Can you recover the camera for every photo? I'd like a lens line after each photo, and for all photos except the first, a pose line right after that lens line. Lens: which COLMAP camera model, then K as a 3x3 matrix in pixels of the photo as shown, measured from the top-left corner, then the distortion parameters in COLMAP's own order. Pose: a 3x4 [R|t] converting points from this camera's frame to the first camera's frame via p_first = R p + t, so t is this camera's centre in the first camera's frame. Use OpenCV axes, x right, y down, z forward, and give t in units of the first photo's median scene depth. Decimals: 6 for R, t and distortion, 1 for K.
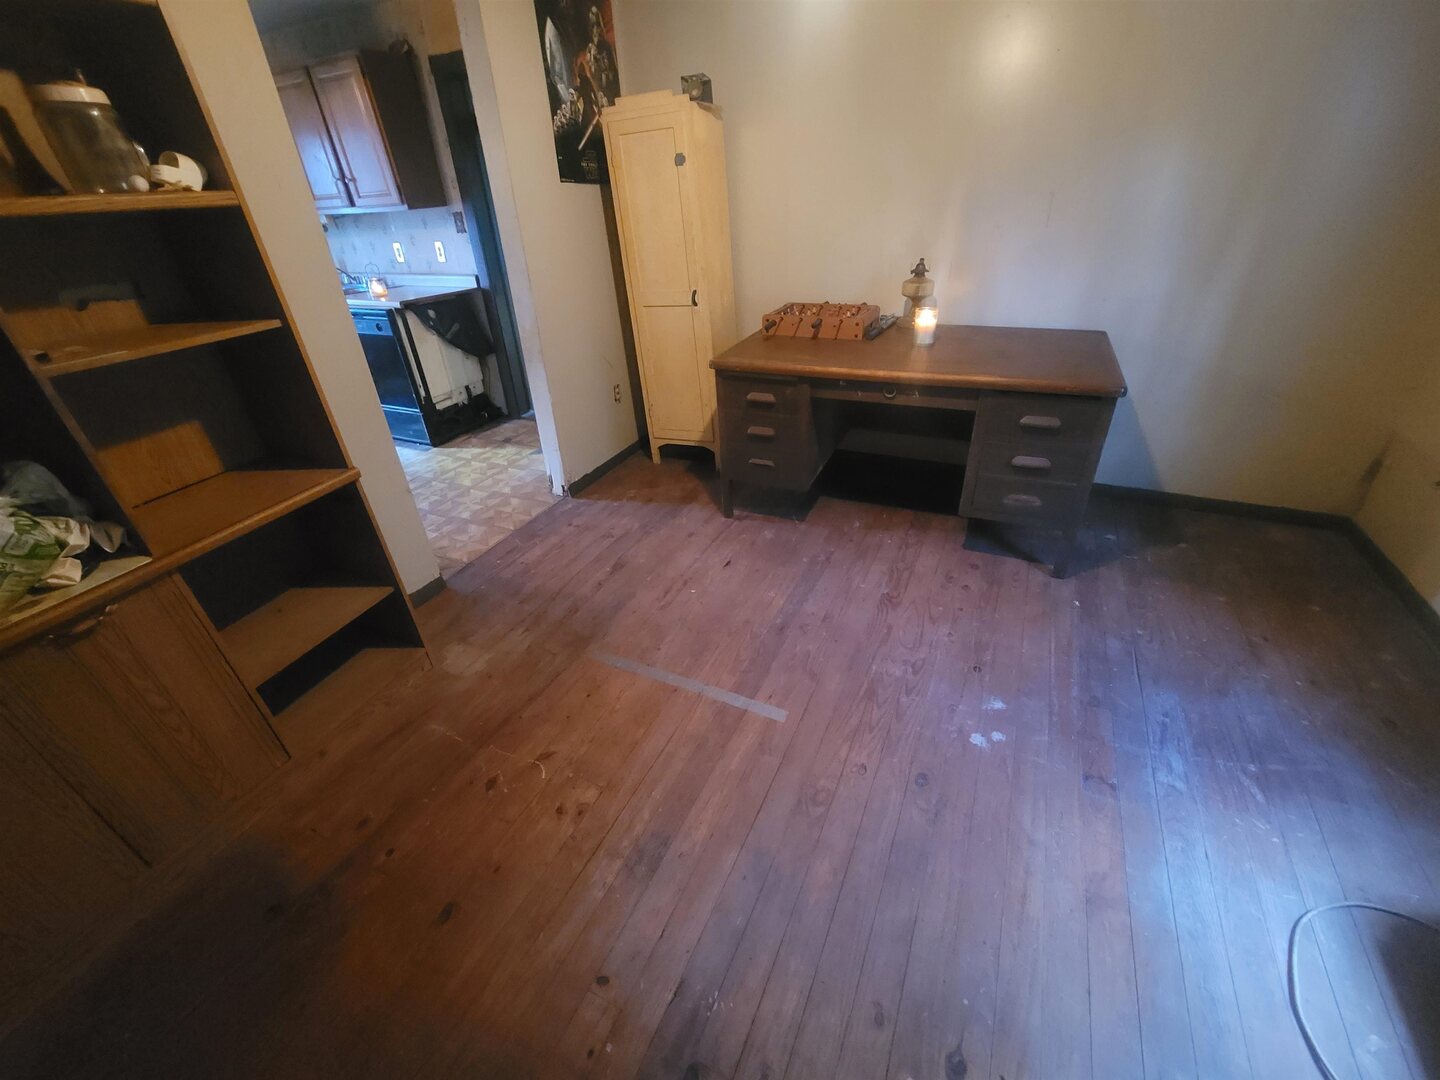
lens RADIAL K [[588.1, 0, 719.4], [0, 588.1, 541.9], [0, 0, 1]] dist [0.002372, -0.000757]
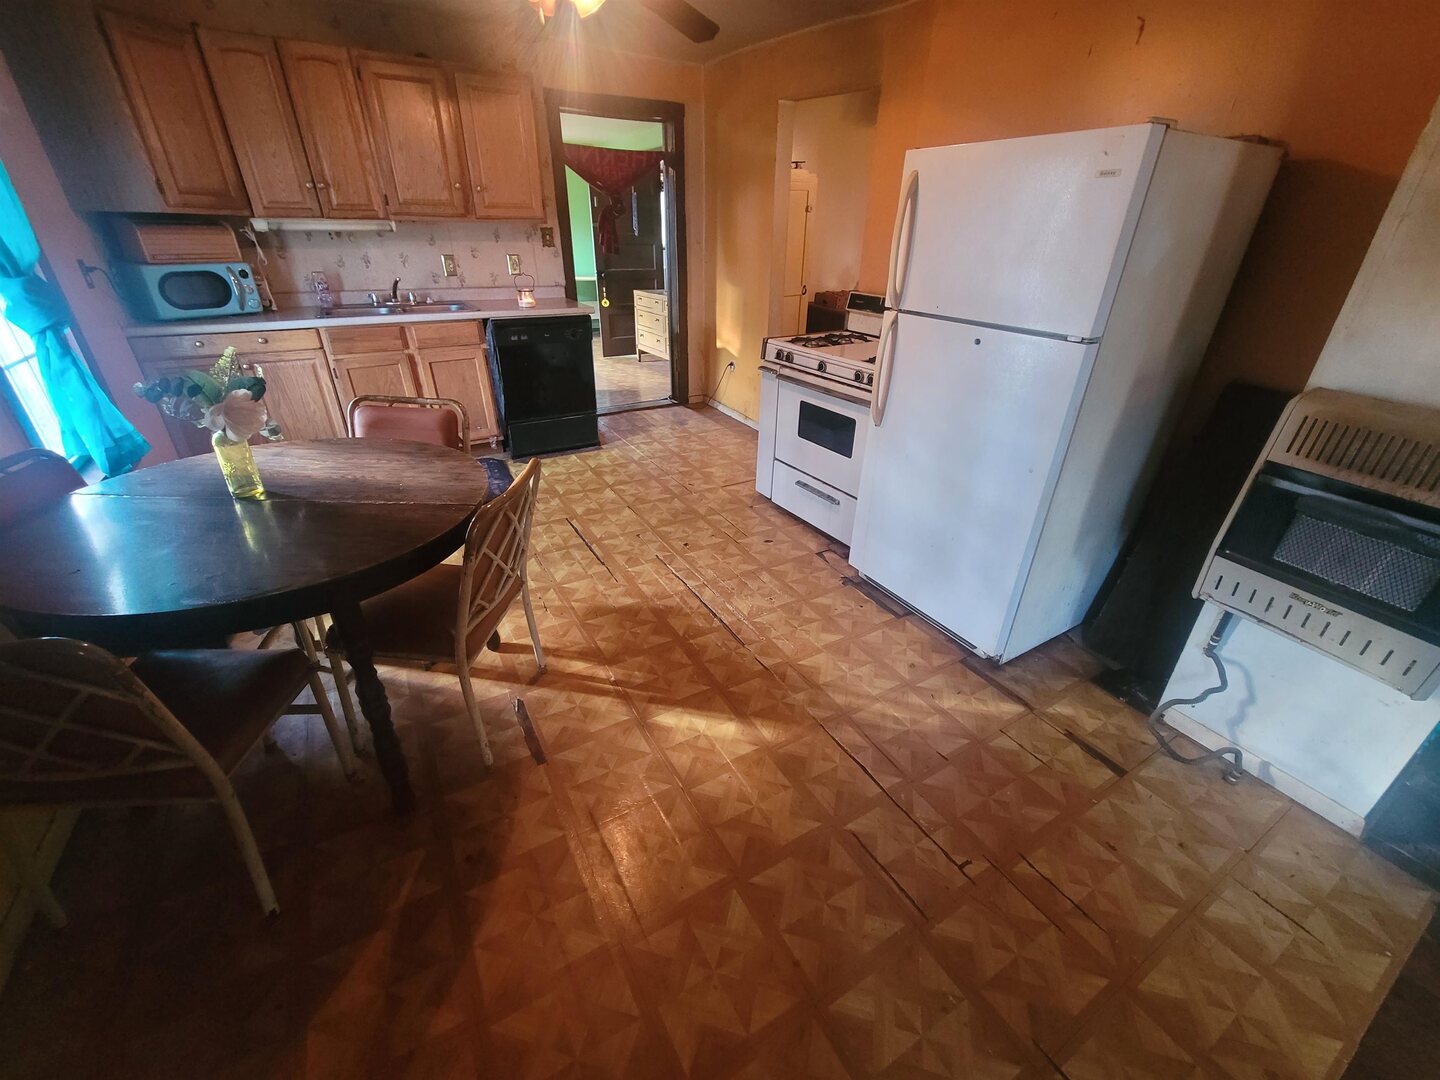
lens RADIAL K [[588.1, 0, 720.5], [0, 588.1, 543.8], [0, 0, 1]] dist [0.002372, -0.000757]
pose [[0.565985, -0.352259, 0.745369, -1.219889], [0.372736, 0.915773, 0.149760, -0.074959], [-0.735343, 0.193064, 0.649613, 0.177527]]
